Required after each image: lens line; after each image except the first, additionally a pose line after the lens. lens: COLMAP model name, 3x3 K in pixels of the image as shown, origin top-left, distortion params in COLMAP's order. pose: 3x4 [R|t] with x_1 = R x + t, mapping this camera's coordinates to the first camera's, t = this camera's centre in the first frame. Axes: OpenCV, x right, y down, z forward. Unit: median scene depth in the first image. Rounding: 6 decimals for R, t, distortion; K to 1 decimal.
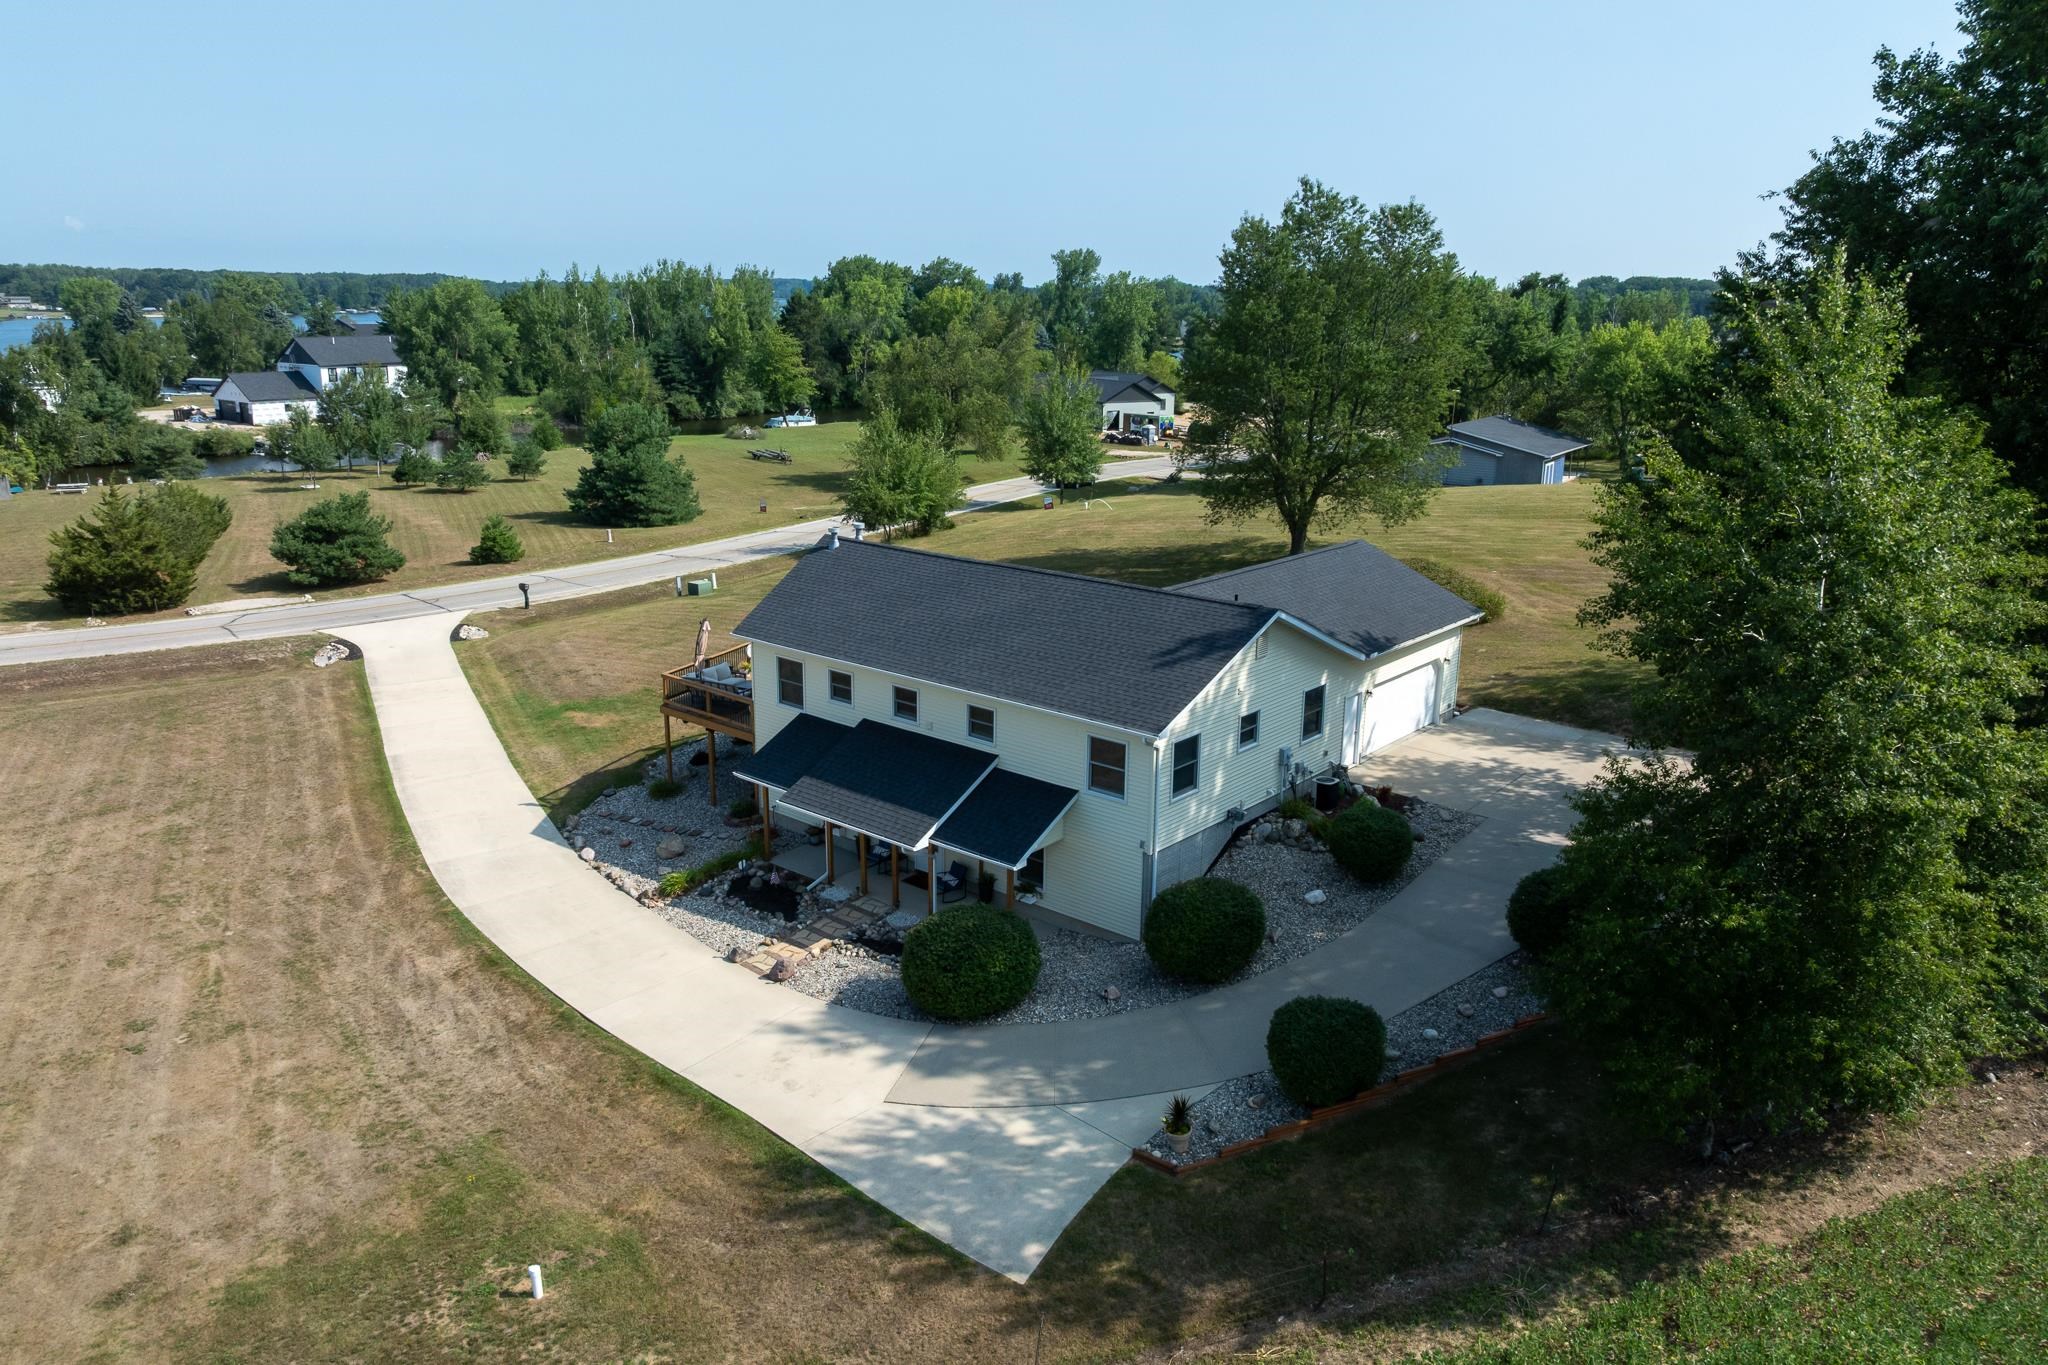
lens RADIAL K [[1452.6, 0, 1019.8], [0, 1452.6, 691.2], [0, 0, 1]] dist [-0.035960, 0.000684]
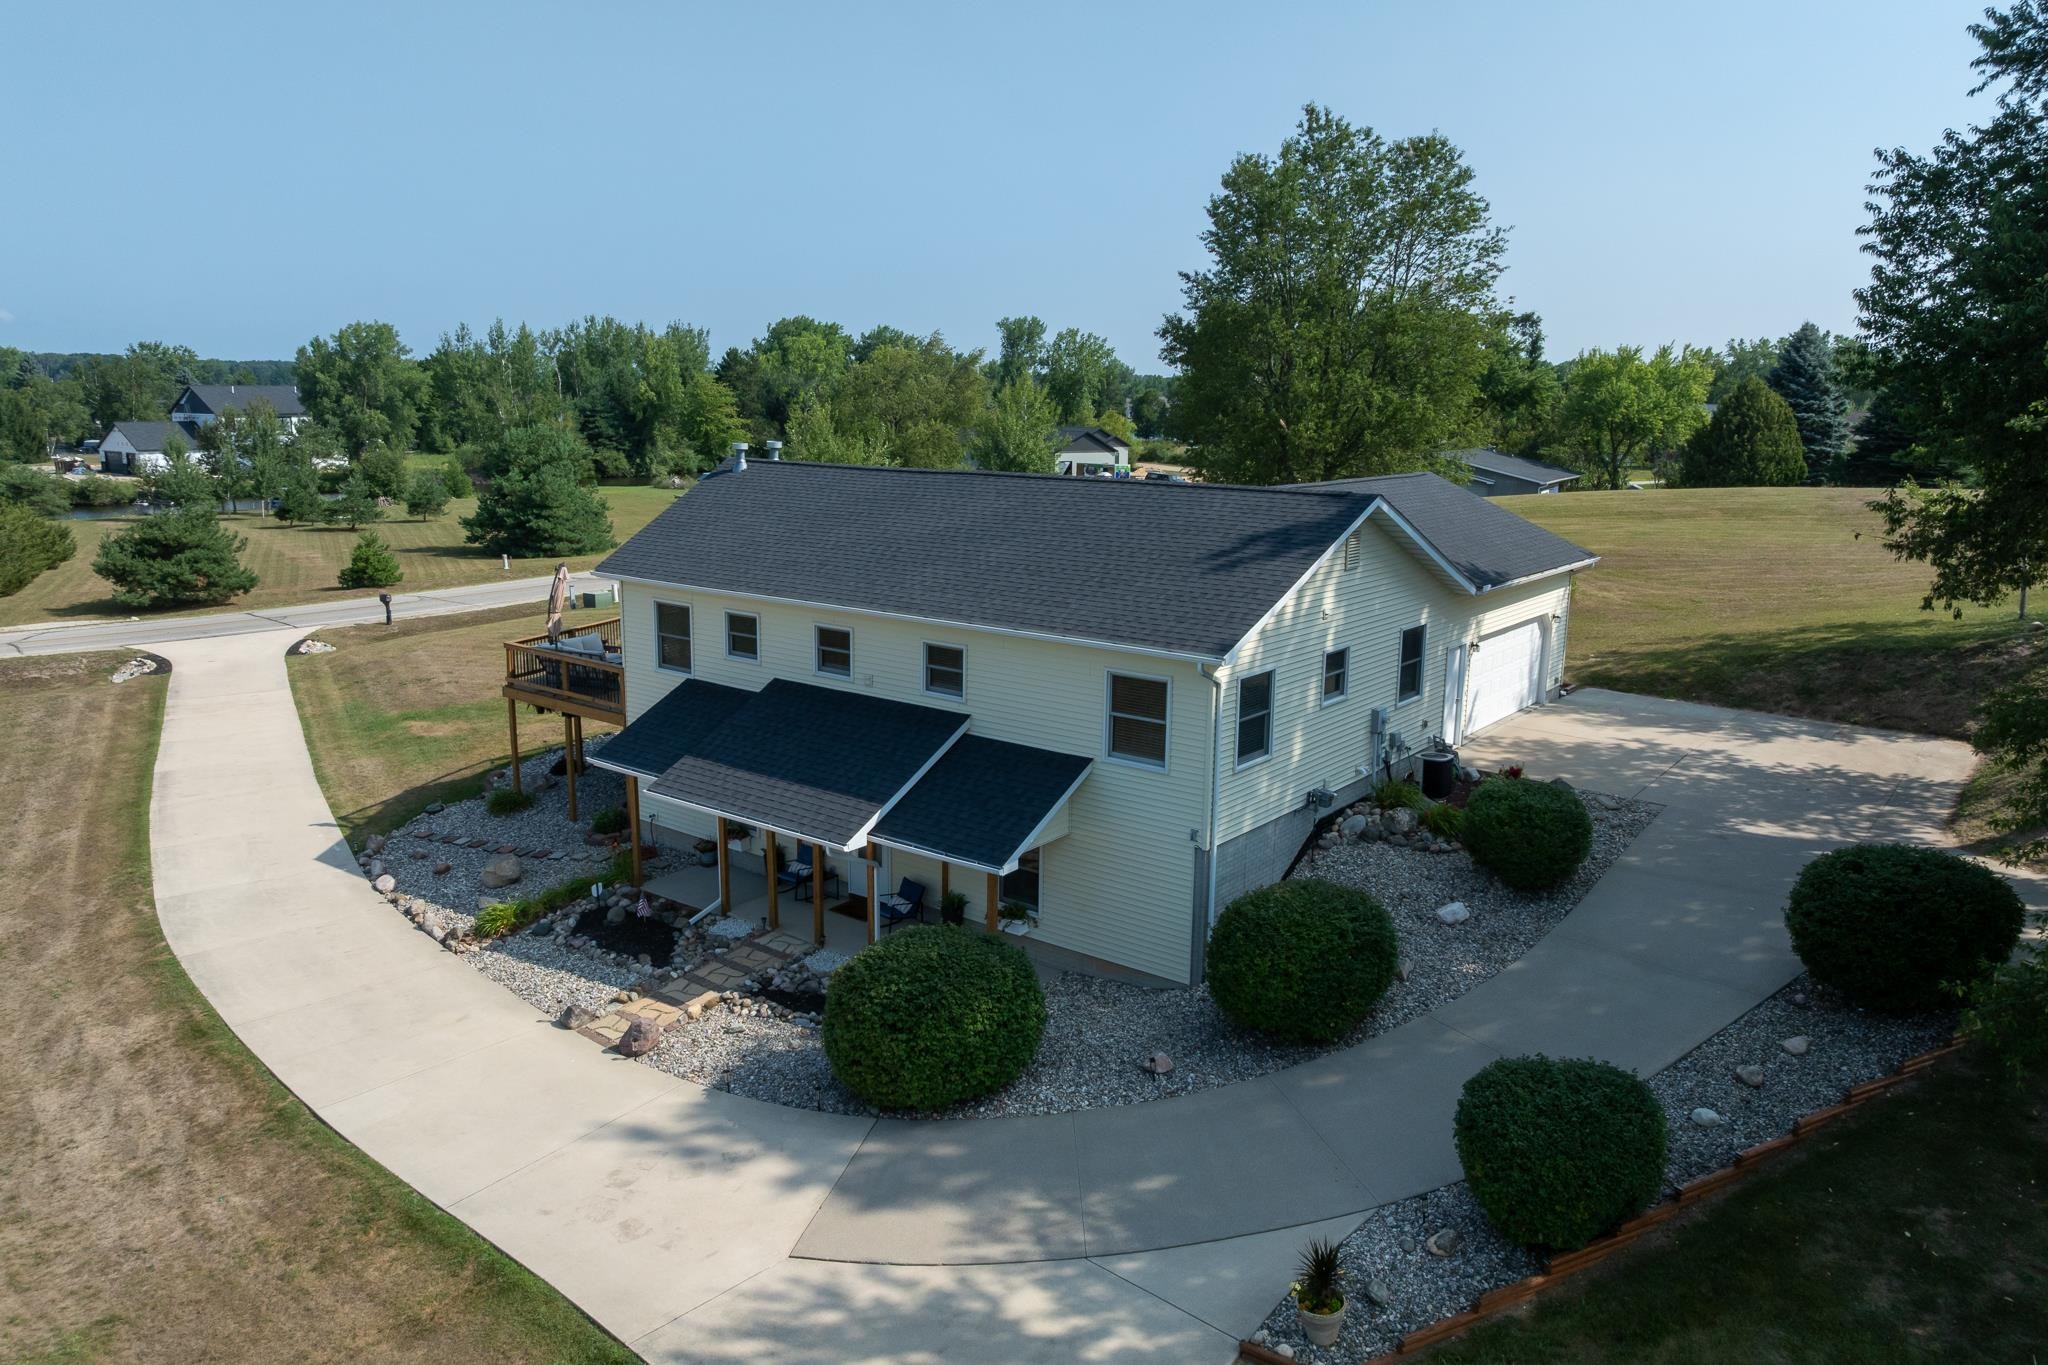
lens RADIAL K [[1452.6, 0, 1018.7], [0, 1452.6, 682.1], [0, 0, 1]] dist [-0.035960, 0.000684]
pose [[0.999234, -0.007165, 0.038465, -0.017064], [0.009772, 0.997637, -0.068013, 0.070760], [-0.037887, 0.068337, 0.996943, 0.302734]]
